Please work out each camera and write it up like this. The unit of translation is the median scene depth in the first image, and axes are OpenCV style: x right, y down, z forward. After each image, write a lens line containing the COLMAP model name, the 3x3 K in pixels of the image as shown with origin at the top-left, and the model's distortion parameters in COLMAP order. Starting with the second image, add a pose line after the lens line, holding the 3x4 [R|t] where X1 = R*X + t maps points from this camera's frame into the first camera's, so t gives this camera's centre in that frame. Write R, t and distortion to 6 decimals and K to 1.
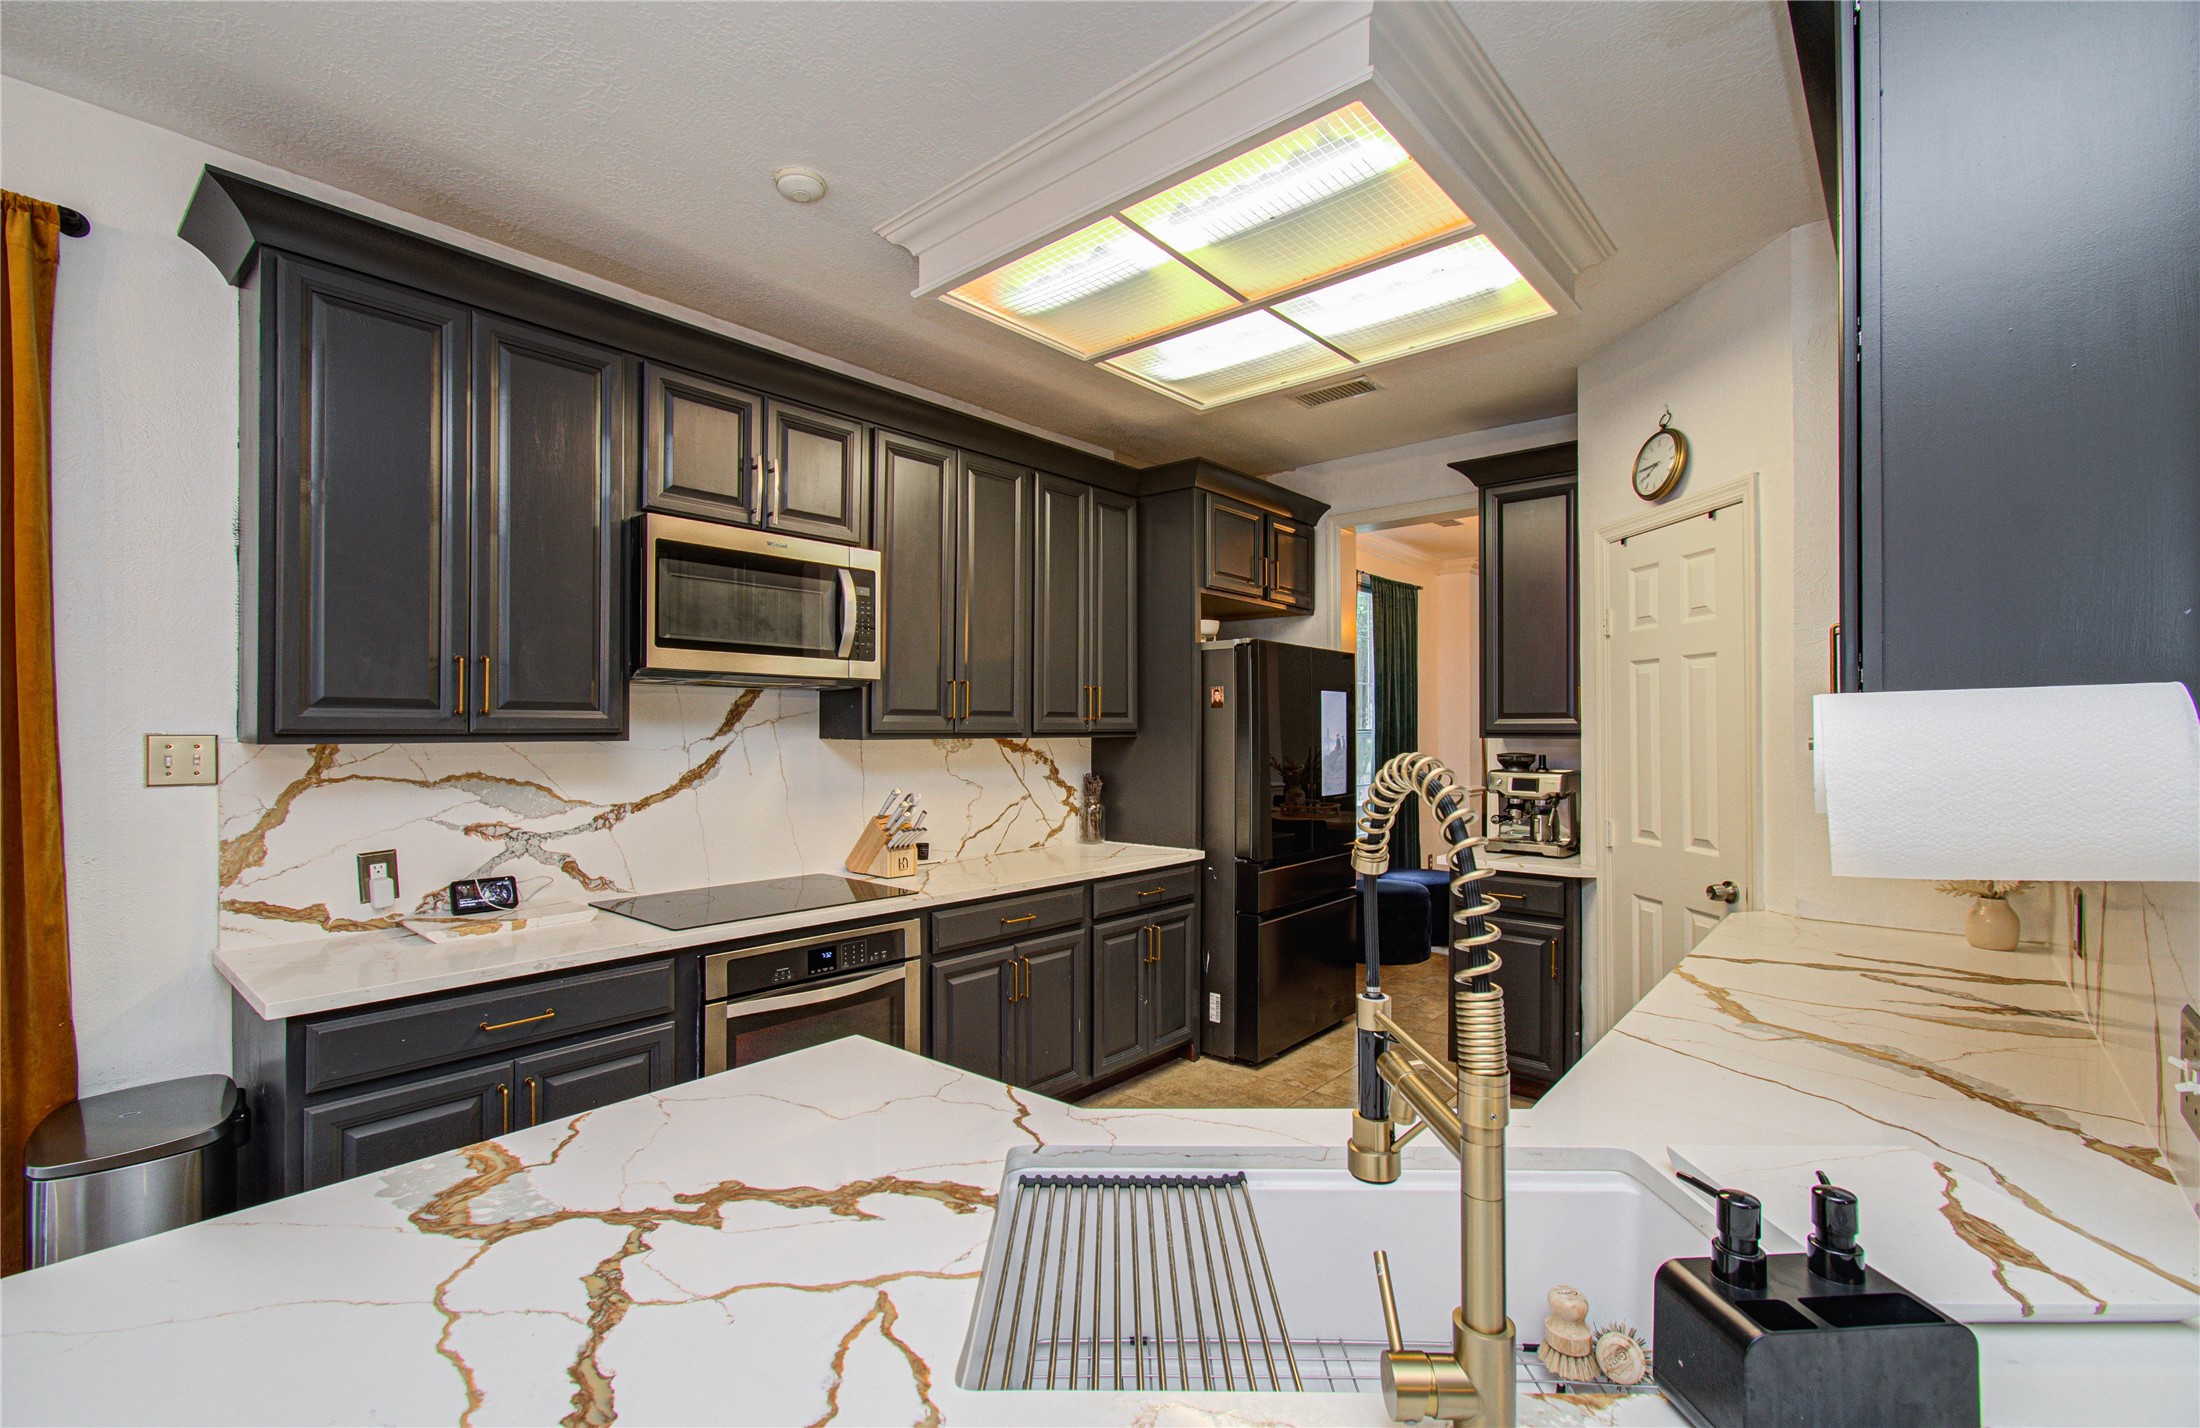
lens RADIAL K [[959.3, 0, 1104.4], [0, 959.3, 727.6], [0, 0, 1]] dist [-0.008259, -0.002411]
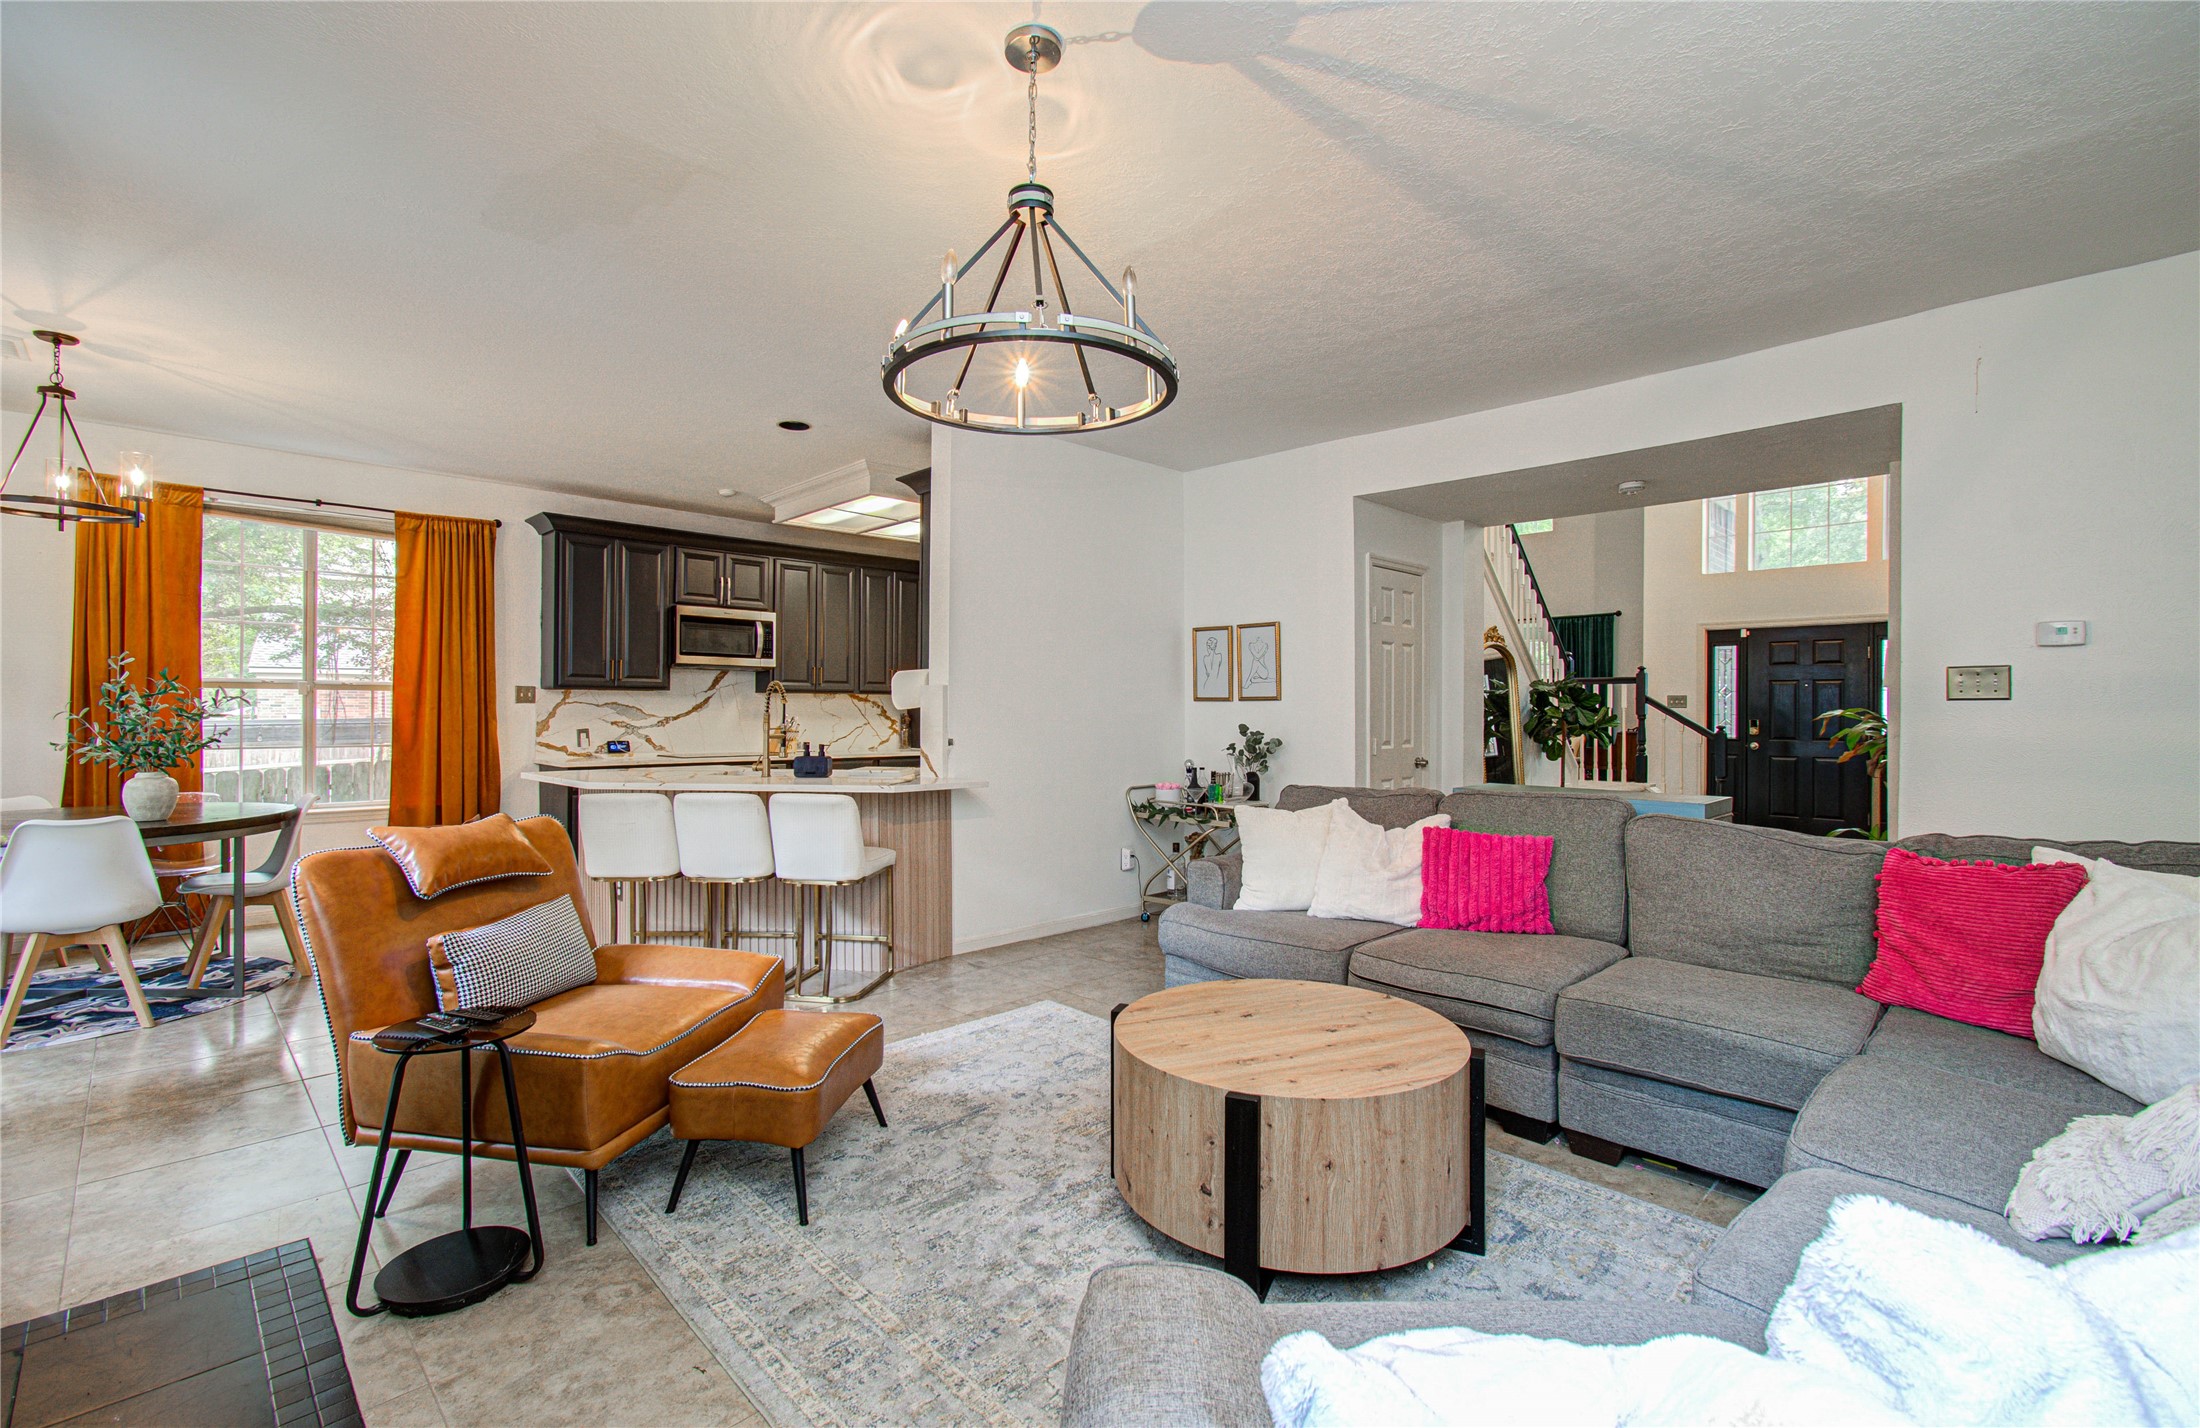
lens RADIAL K [[959.3, 0, 1084.2], [0, 959.3, 700.2], [0, 0, 1]] dist [-0.008259, -0.002411]
pose [[0.996310, 0.003478, -0.085759, 0.819455], [-0.003934, 0.999979, -0.005142, 0.046498], [0.085739, 0.005460, 0.996303, -1.450019]]
